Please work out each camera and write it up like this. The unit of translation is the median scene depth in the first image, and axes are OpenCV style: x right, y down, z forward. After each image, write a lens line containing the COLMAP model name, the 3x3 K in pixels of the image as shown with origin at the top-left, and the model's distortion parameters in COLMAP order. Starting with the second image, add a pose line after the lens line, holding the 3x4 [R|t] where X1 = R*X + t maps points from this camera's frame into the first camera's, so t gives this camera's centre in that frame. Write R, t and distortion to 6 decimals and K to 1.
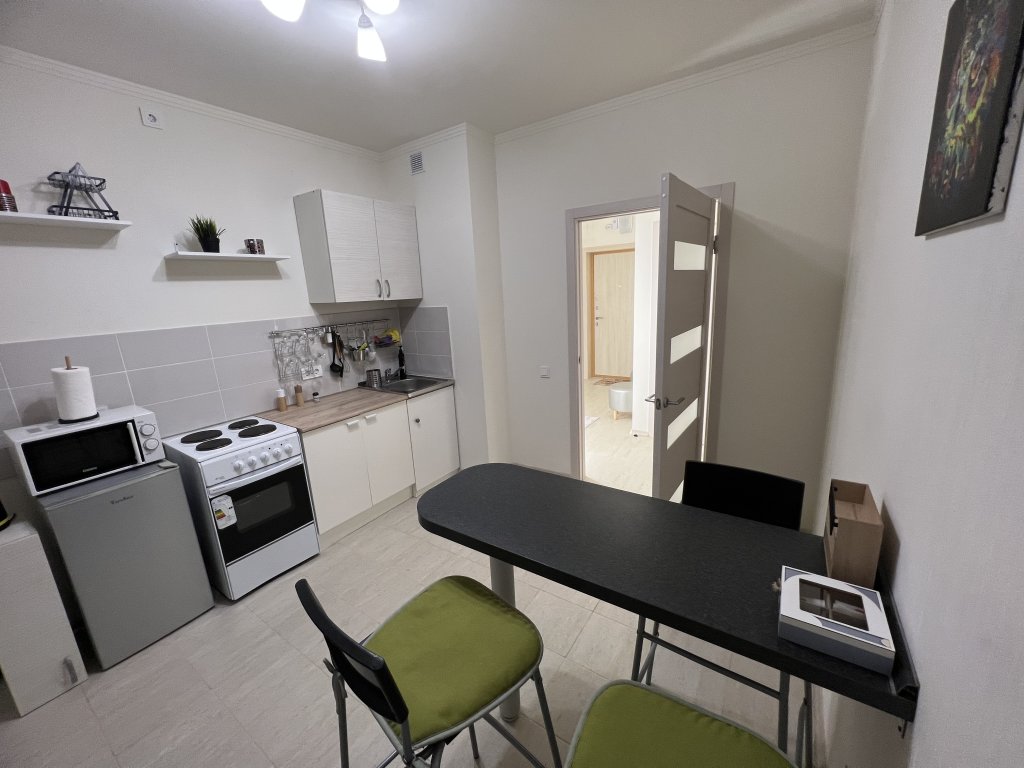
lens RADIAL K [[409.0, 0, 512.8], [0, 409.0, 385.2], [0, 0, 1]] dist [-0.000569, -0.000068]
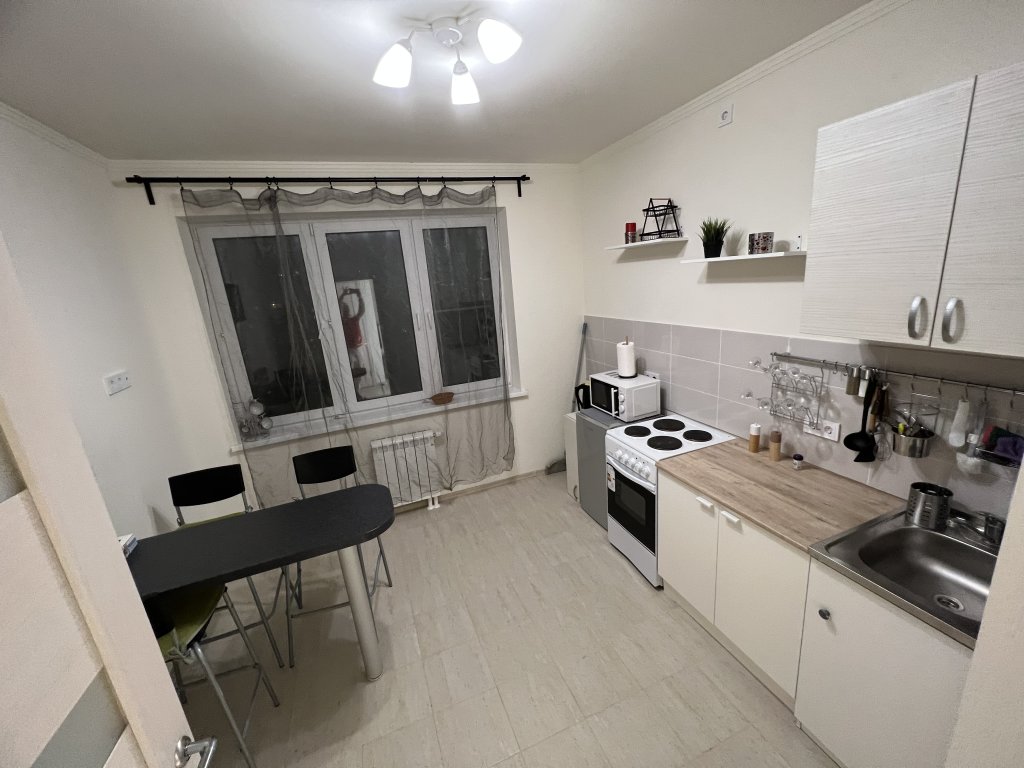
lens RADIAL K [[409.0, 0, 513.5], [0, 409.0, 381.4], [0, 0, 1]] dist [-0.000569, -0.000068]
pose [[-0.561149, 0.304819, -0.769543, 0.261221], [-0.076294, 0.906714, 0.414787, -0.349539], [0.824191, 0.291469, -0.485546, 0.967680]]
